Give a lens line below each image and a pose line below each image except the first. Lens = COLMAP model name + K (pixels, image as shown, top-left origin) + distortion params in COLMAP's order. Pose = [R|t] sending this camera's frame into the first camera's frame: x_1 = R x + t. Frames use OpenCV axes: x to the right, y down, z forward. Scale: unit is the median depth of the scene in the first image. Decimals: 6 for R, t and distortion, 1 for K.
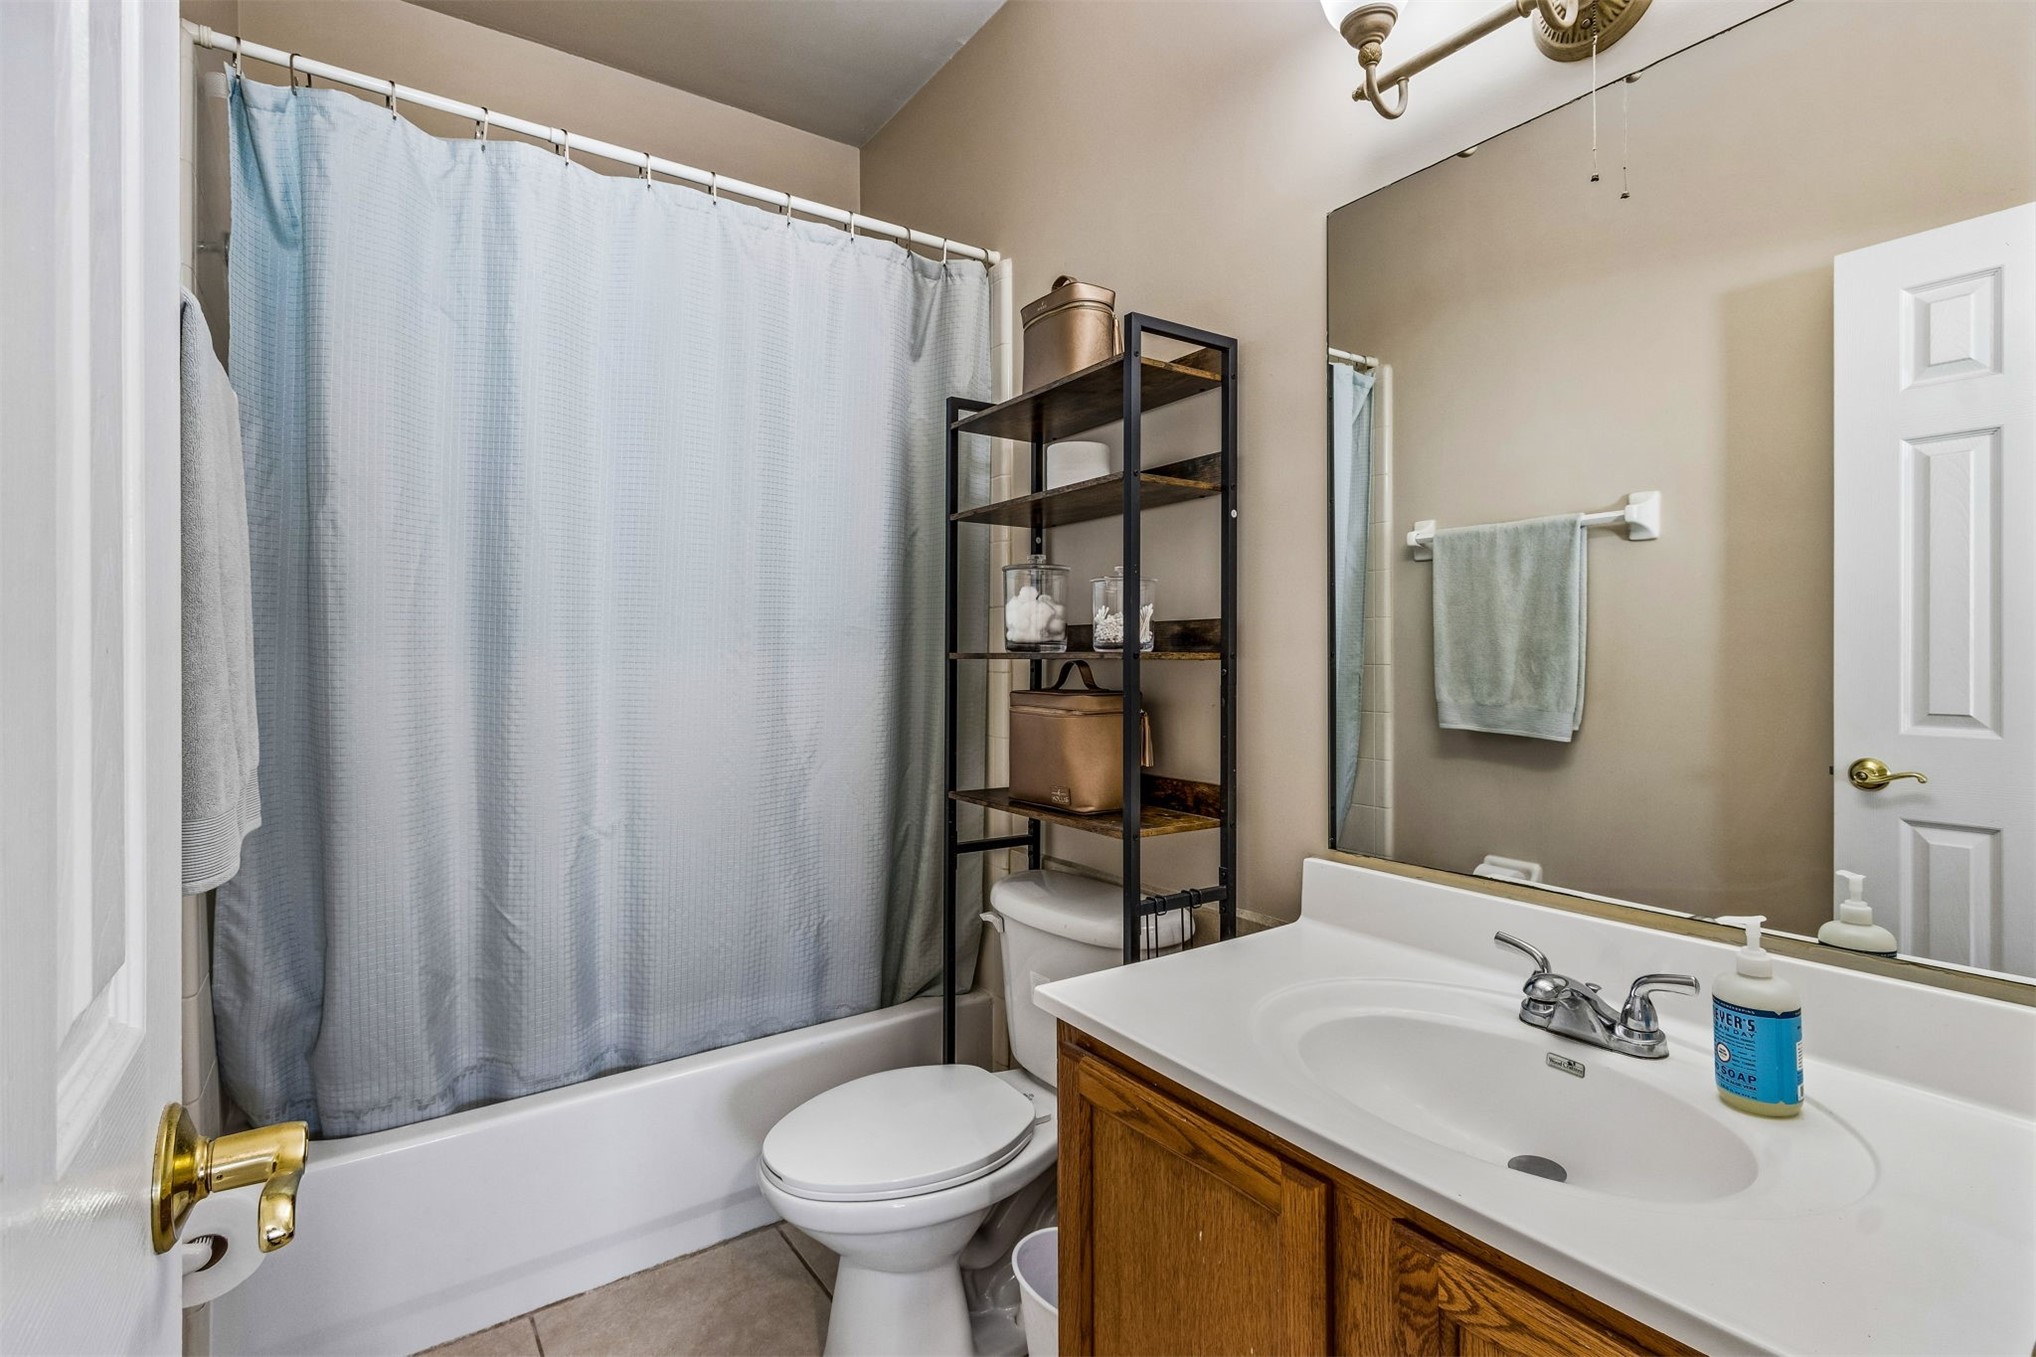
lens RADIAL K [[937.1, 0, 1010.0], [0, 937.1, 671.1], [0, 0, 1]] dist [0.005934, -0.000247]
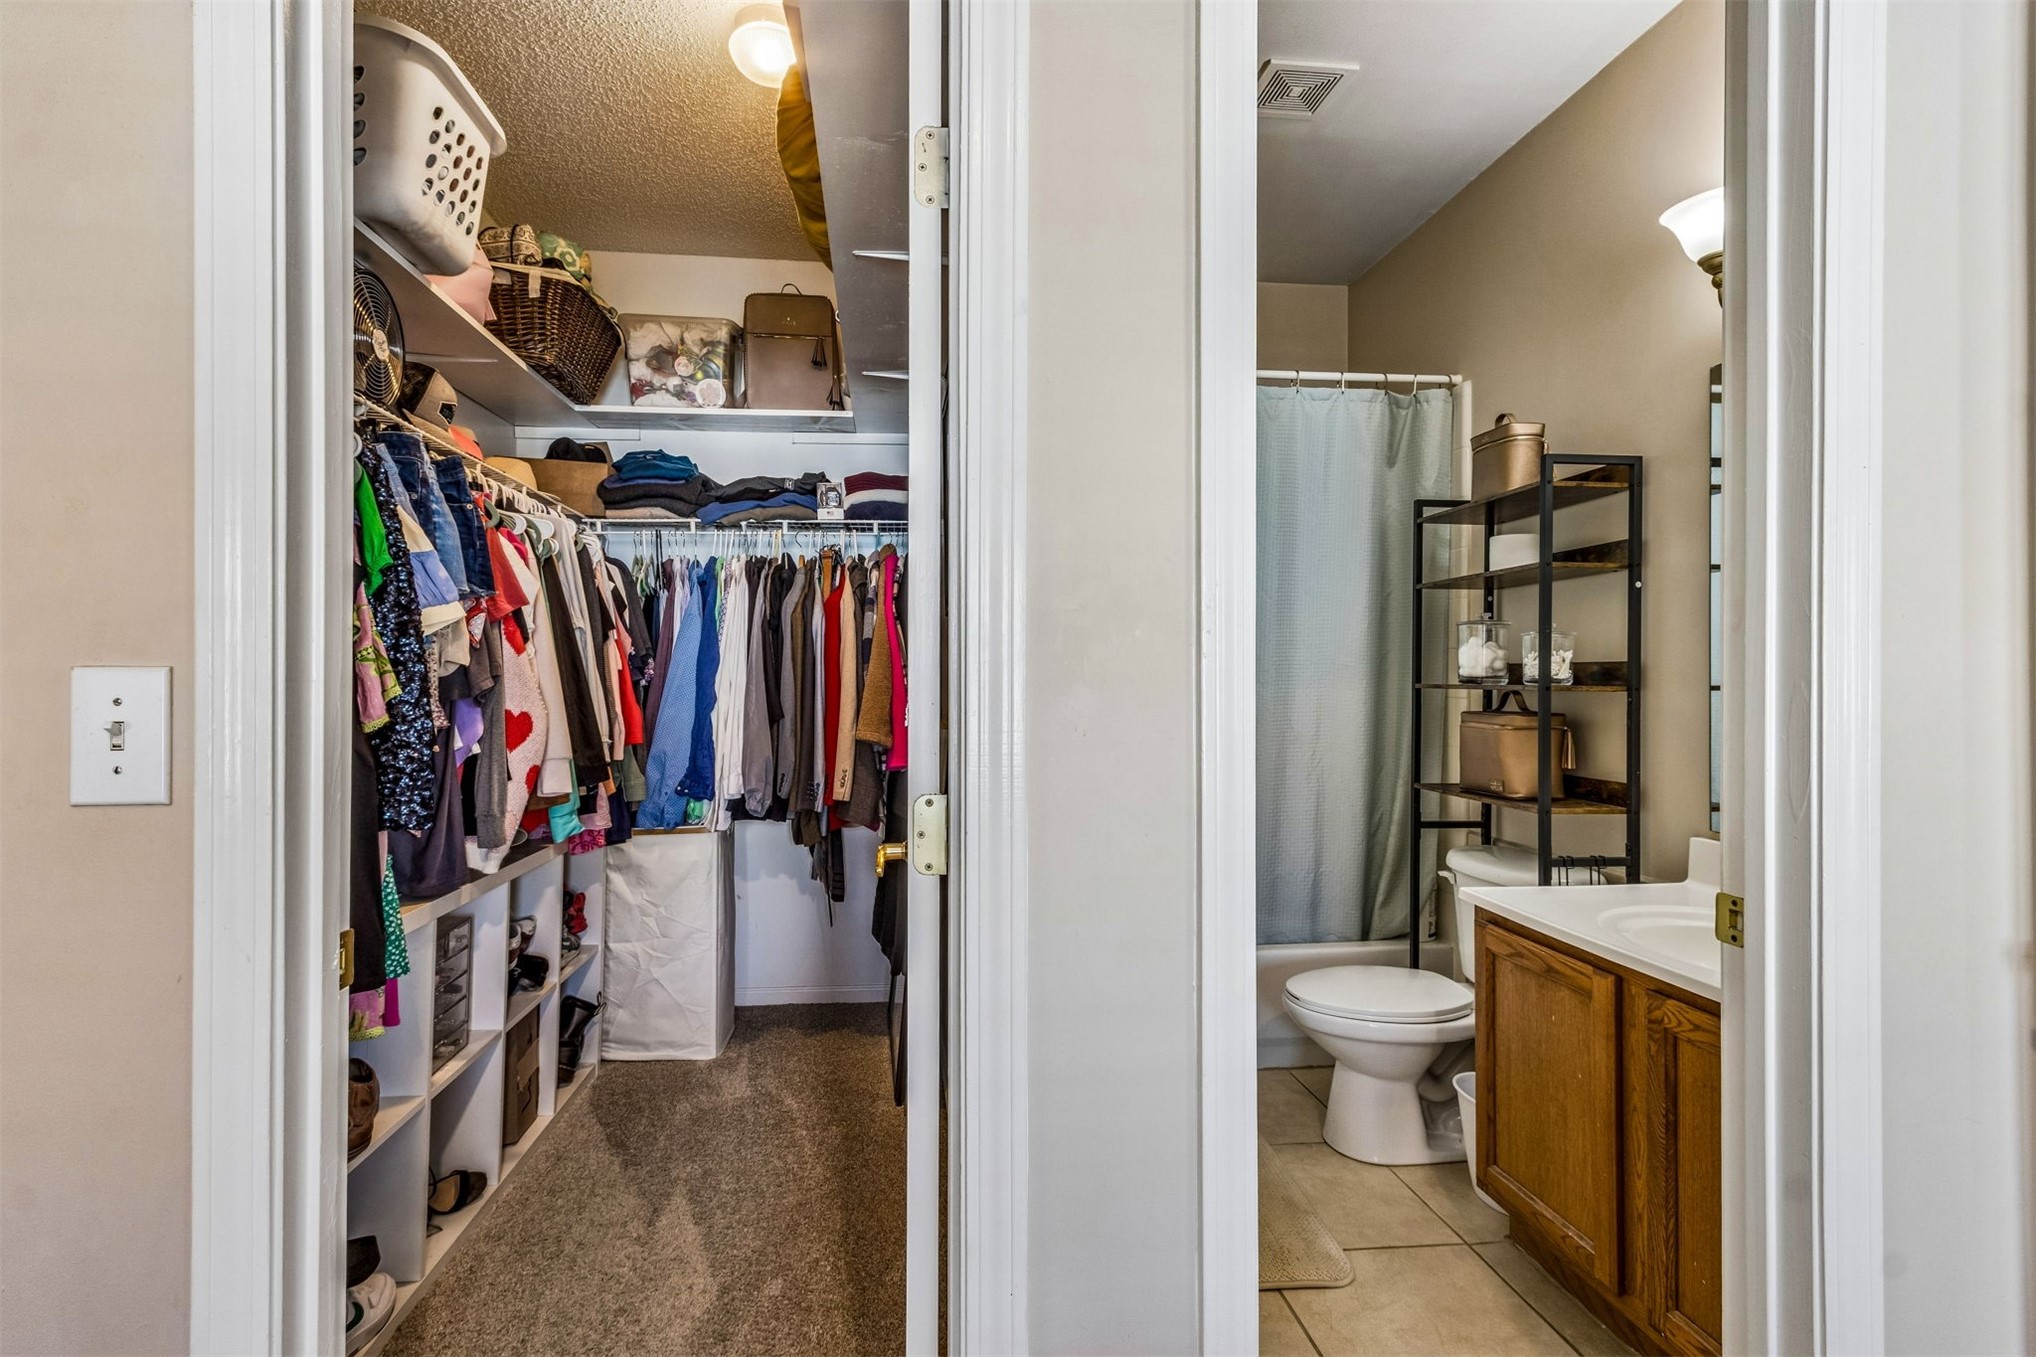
lens RADIAL K [[937.1, 0, 1000.2], [0, 937.1, 683.7], [0, 0, 1]] dist [0.005934, -0.000247]
pose [[0.873826, 0.001193, -0.486238, 0.085775], [-0.005784, 0.999952, -0.007942, -0.006133], [0.486205, 0.009753, 0.873790, -0.602613]]
